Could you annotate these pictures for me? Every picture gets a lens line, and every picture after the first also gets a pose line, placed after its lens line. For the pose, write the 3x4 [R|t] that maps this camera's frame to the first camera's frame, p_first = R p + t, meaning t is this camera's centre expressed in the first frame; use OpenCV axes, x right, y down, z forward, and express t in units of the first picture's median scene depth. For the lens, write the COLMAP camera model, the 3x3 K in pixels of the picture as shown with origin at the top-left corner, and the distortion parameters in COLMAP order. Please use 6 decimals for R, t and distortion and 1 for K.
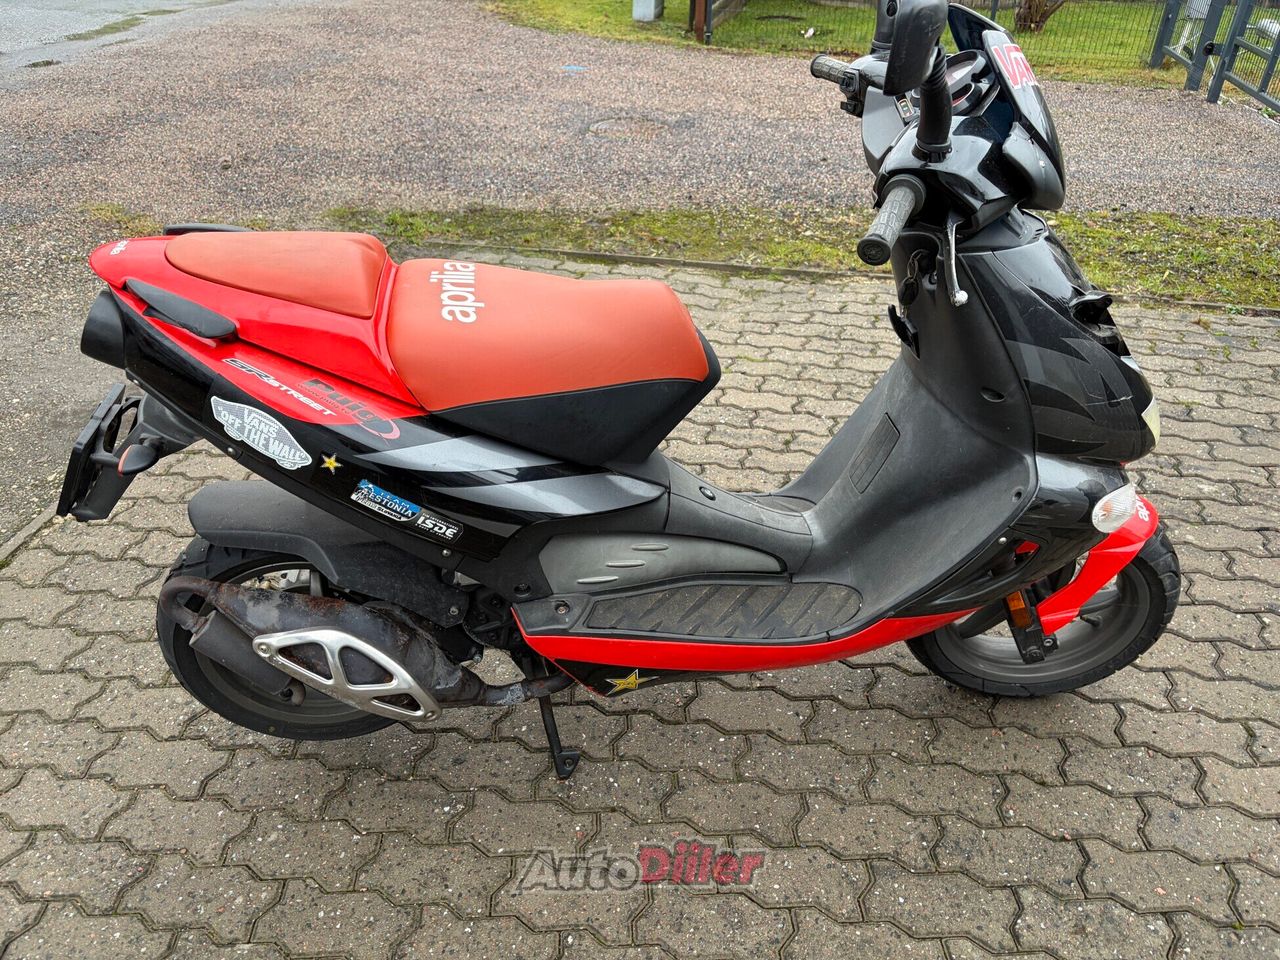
lens RADIAL K [[974.4, 0, 632.6], [0, 974.4, 471.7], [0, 0, 1]] dist [0.062219, -0.084675]
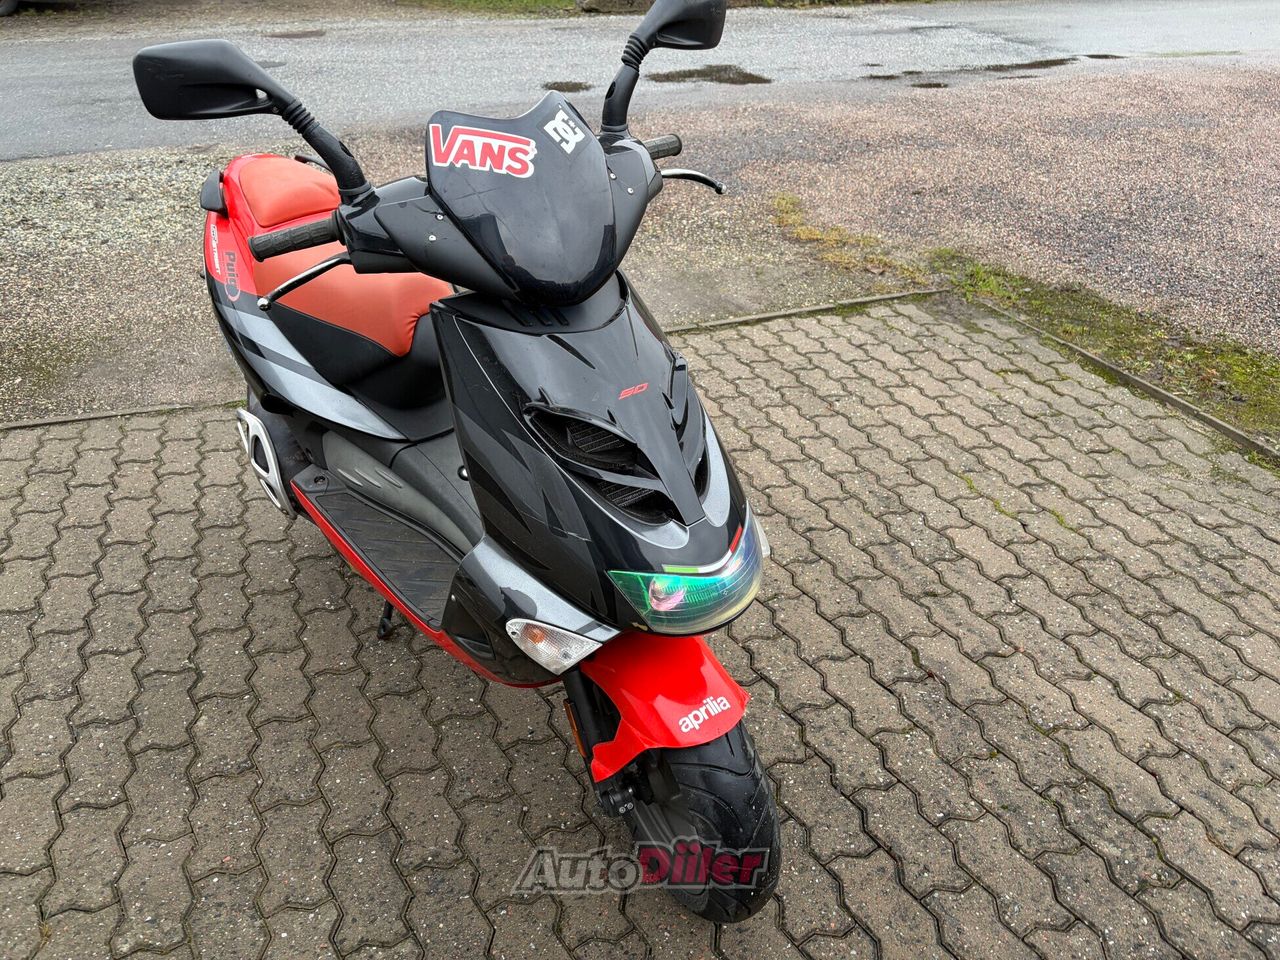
lens RADIAL K [[974.4, 0, 632.6], [0, 974.4, 471.7], [0, 0, 1]] dist [0.062219, -0.084675]
pose [[0.531495, 0.424925, -0.732770, 0.675571], [-0.448573, 0.875009, 0.182047, -0.182987], [0.718537, 0.231944, 0.655673, 0.248567]]
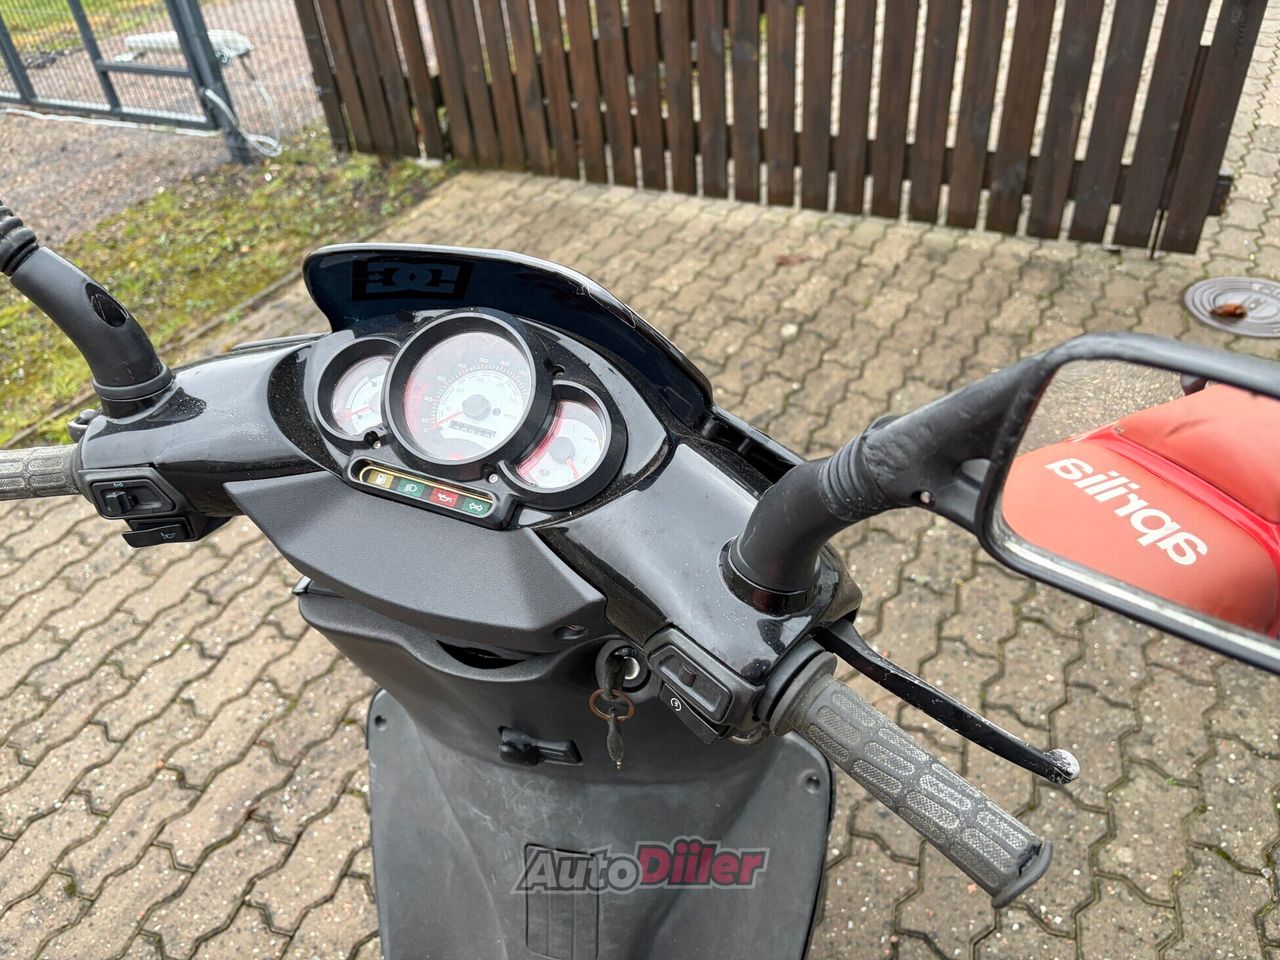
lens RADIAL K [[974.4, 0, 632.6], [0, 974.4, 471.7], [0, 0, 1]] dist [0.062219, -0.084675]
pose [[0.321491, -0.618537, 0.716976, -0.001400], [0.589111, 0.723446, 0.359962, -0.252556], [-0.741344, 0.306654, 0.596969, 0.357330]]
